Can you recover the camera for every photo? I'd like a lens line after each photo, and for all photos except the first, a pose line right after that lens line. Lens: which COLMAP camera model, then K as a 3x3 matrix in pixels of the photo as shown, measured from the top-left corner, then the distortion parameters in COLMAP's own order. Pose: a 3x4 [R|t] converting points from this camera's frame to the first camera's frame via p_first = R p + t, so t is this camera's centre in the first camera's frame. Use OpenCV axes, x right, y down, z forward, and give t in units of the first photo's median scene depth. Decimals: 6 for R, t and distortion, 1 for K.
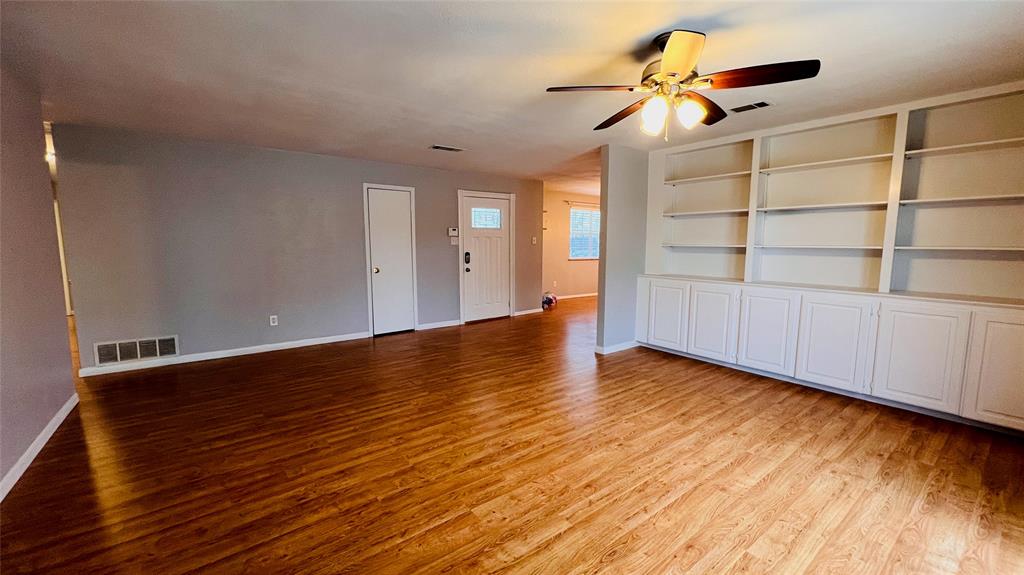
lens RADIAL K [[408.8, 0, 512.0], [0, 408.8, 287.5], [0, 0, 1]] dist [0.000087, 0.000061]
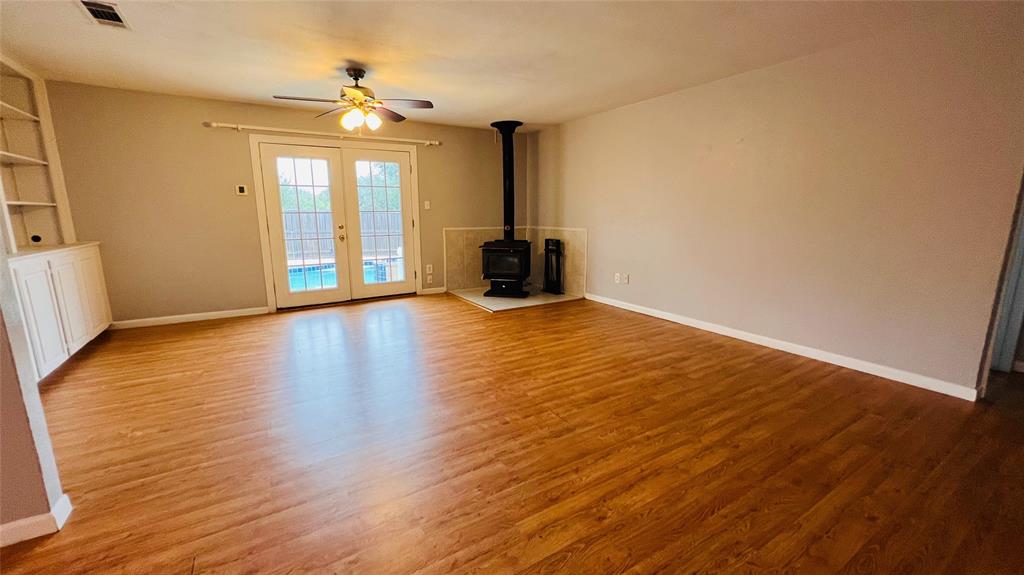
lens RADIAL K [[408.8, 0, 512.0], [0, 408.8, 287.5], [0, 0, 1]] dist [0.000087, 0.000061]
pose [[-0.995264, -0.018793, 0.095375, -0.276129], [0.010018, 0.956083, 0.292925, -0.177146], [-0.096691, 0.292493, -0.951367, 1.882376]]
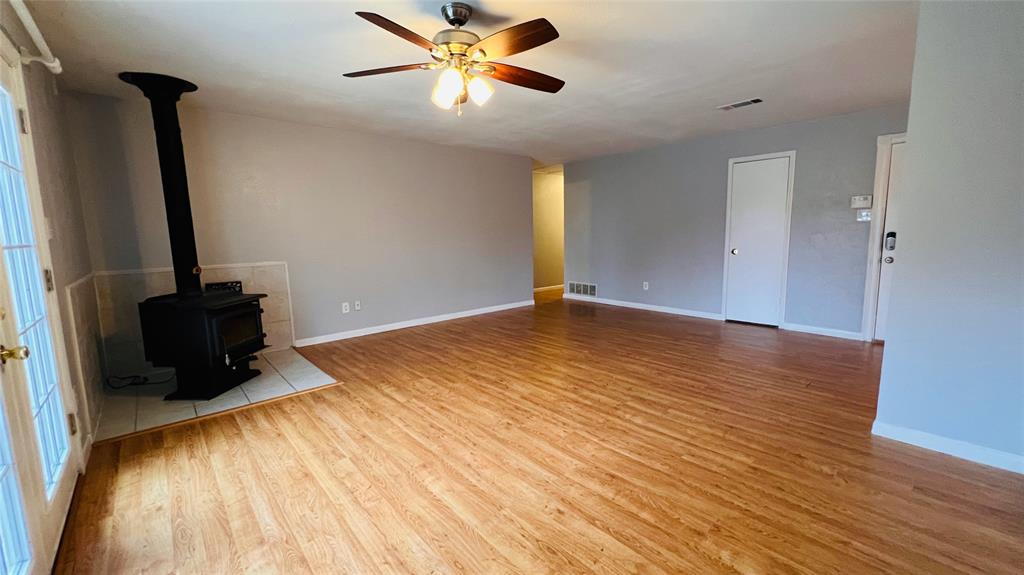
lens RADIAL K [[408.8, 0, 512.0], [0, 408.8, 287.5], [0, 0, 1]] dist [0.000087, 0.000061]
pose [[0.070612, 0.130940, -0.988872, 1.012992], [-0.092523, 0.987933, 0.124209, -0.052995], [0.993204, 0.082723, 0.081875, 0.761567]]
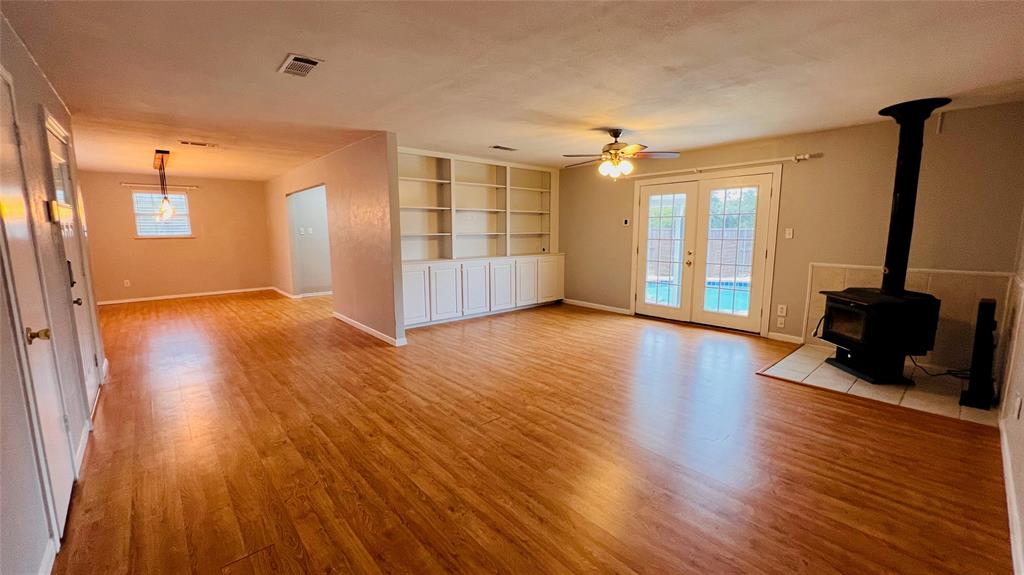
lens RADIAL K [[408.8, 0, 512.0], [0, 408.8, 287.5], [0, 0, 1]] dist [0.000087, 0.000061]
pose [[-0.070606, -0.144598, 0.986968, -1.166108], [0.115042, 0.981655, 0.152050, -0.147415], [-0.990848, 0.124278, -0.052676, 1.180944]]
